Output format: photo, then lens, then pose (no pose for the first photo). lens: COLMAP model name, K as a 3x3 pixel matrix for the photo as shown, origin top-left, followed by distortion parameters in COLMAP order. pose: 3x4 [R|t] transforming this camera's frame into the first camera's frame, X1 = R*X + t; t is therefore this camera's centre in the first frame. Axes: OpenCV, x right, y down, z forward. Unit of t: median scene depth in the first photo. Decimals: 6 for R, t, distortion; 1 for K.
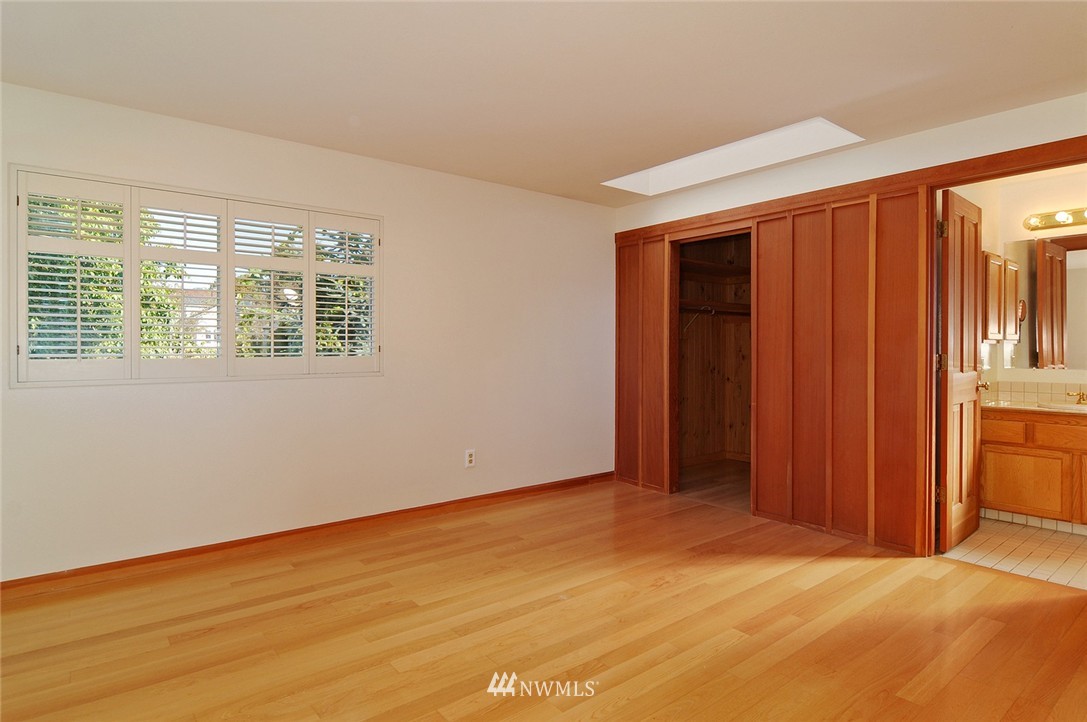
lens RADIAL K [[602.6, 0, 534.8], [0, 602.6, 357.3], [0, 0, 1]] dist [-0.007031, -0.003604]
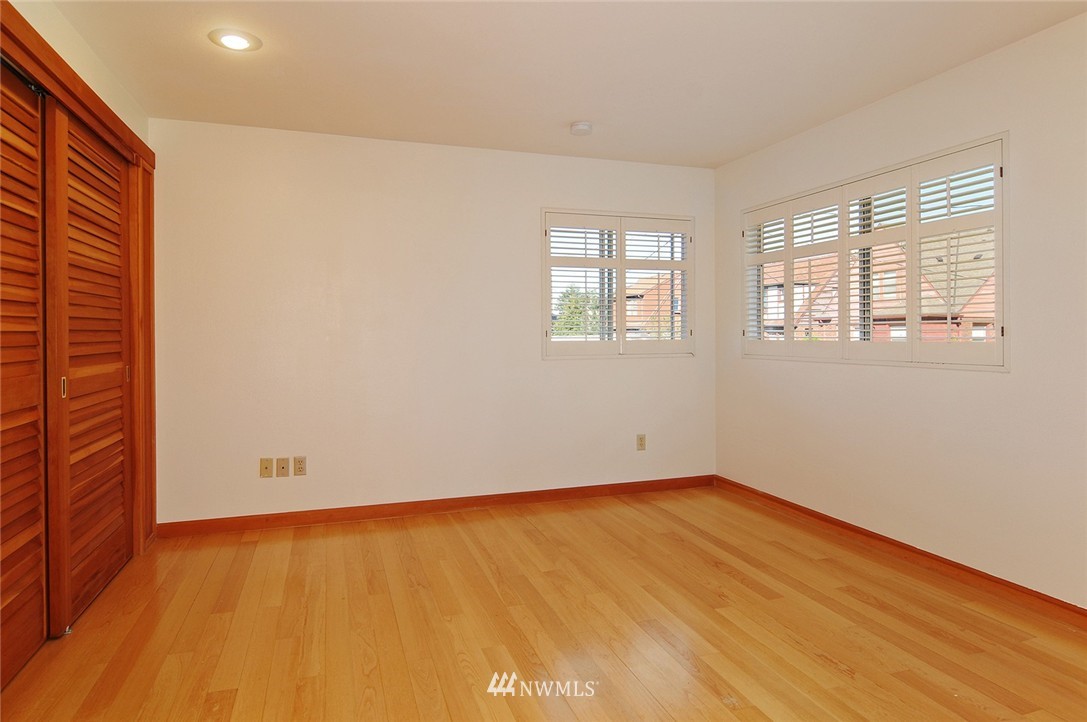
lens RADIAL K [[602.6, 0, 534.4], [0, 602.6, 353.7], [0, 0, 1]] dist [-0.007031, -0.003604]
pose [[-0.336990, 0.030546, -0.941013, 0.687982], [-0.012425, 0.999242, 0.036886, -0.010135], [0.941426, 0.024122, -0.336355, 0.938706]]
